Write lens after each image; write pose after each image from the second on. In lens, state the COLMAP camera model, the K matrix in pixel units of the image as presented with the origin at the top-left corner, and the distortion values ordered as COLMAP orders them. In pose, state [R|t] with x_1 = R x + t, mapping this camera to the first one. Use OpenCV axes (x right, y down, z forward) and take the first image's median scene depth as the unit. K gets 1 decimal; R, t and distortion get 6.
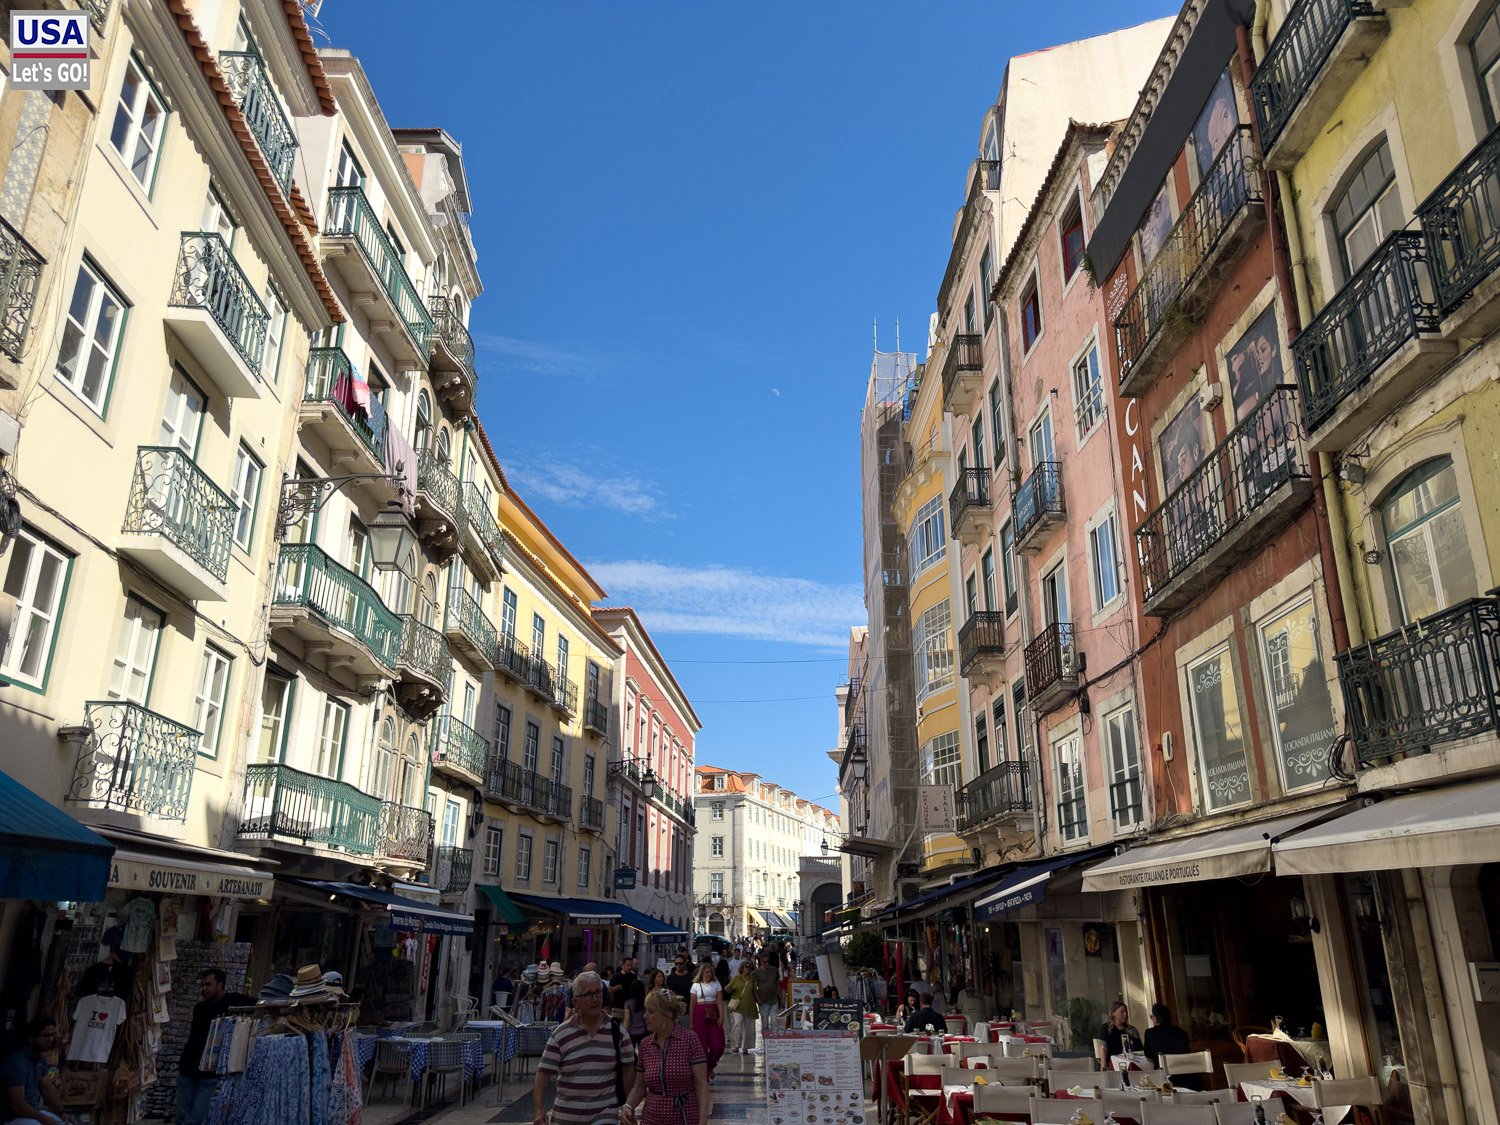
lens RADIAL K [[1073.1, 0, 753.8], [0, 1073.1, 560.1], [0, 0, 1]] dist [0.067127, 0.000776]
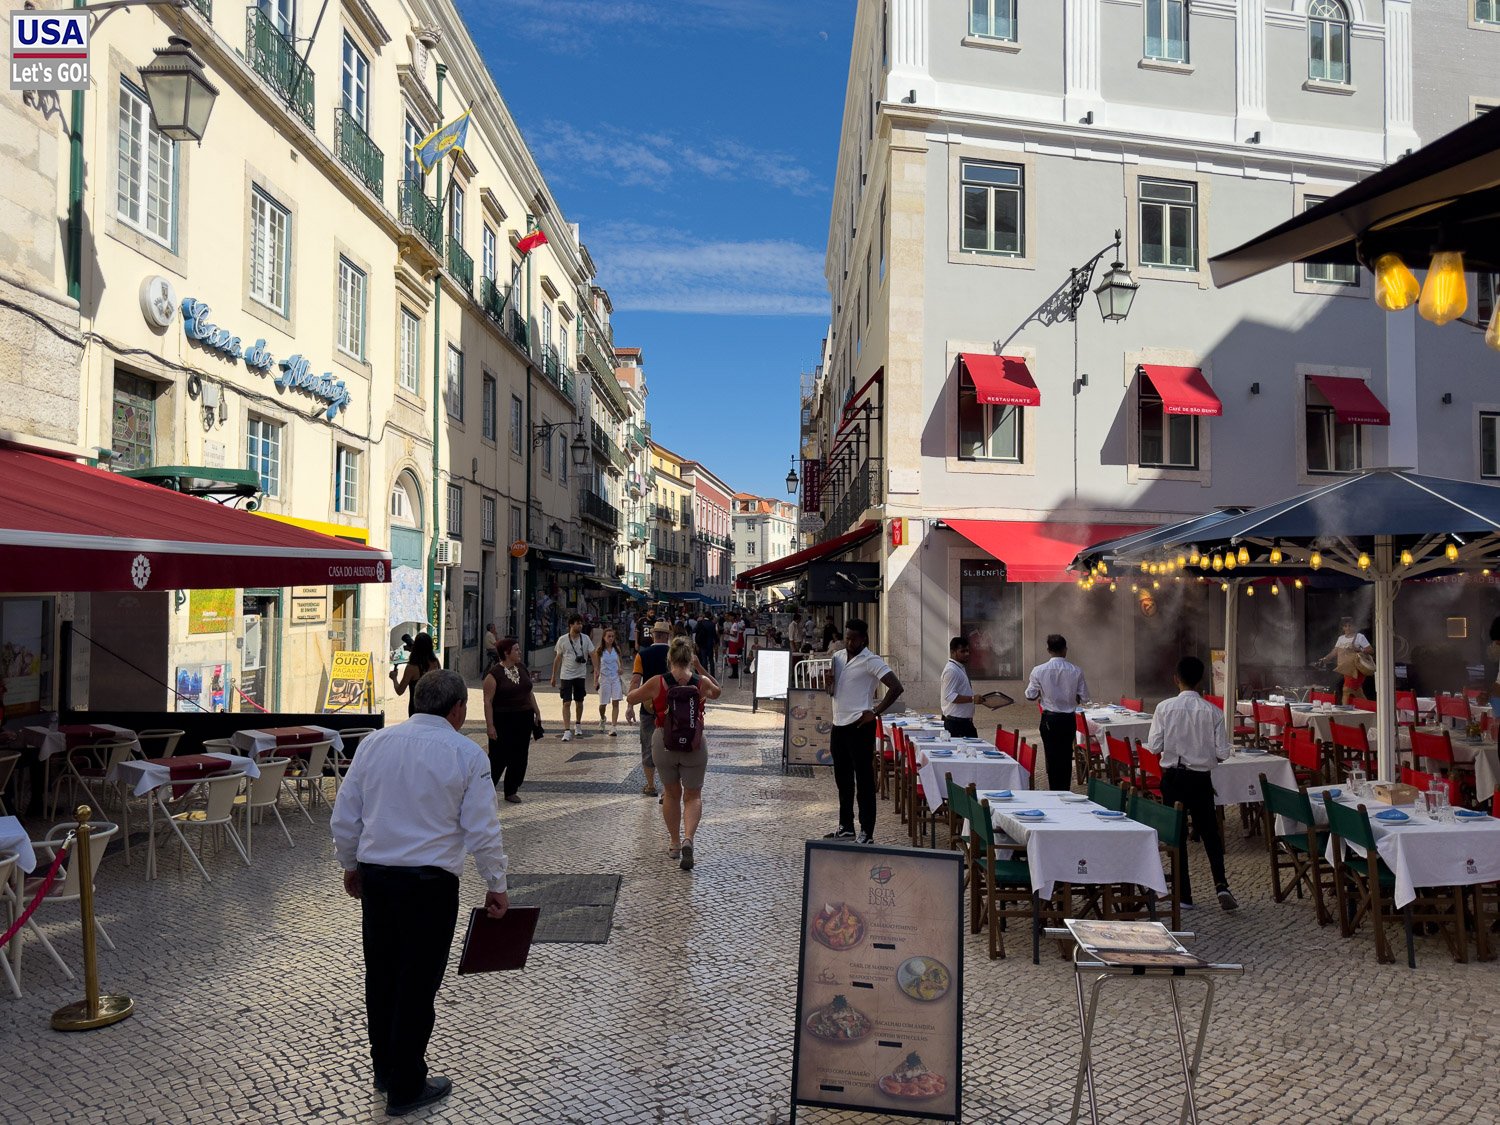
lens RADIAL K [[1073.1, 0, 749.9], [0, 1073.1, 561.1], [0, 0, 1]] dist [0.067127, 0.000776]
pose [[0.998802, 0.000644, -0.048933, 0.097564], [0.013661, 0.956494, 0.291433, -0.396276], [0.046992, -0.291752, 0.955339, -1.119629]]
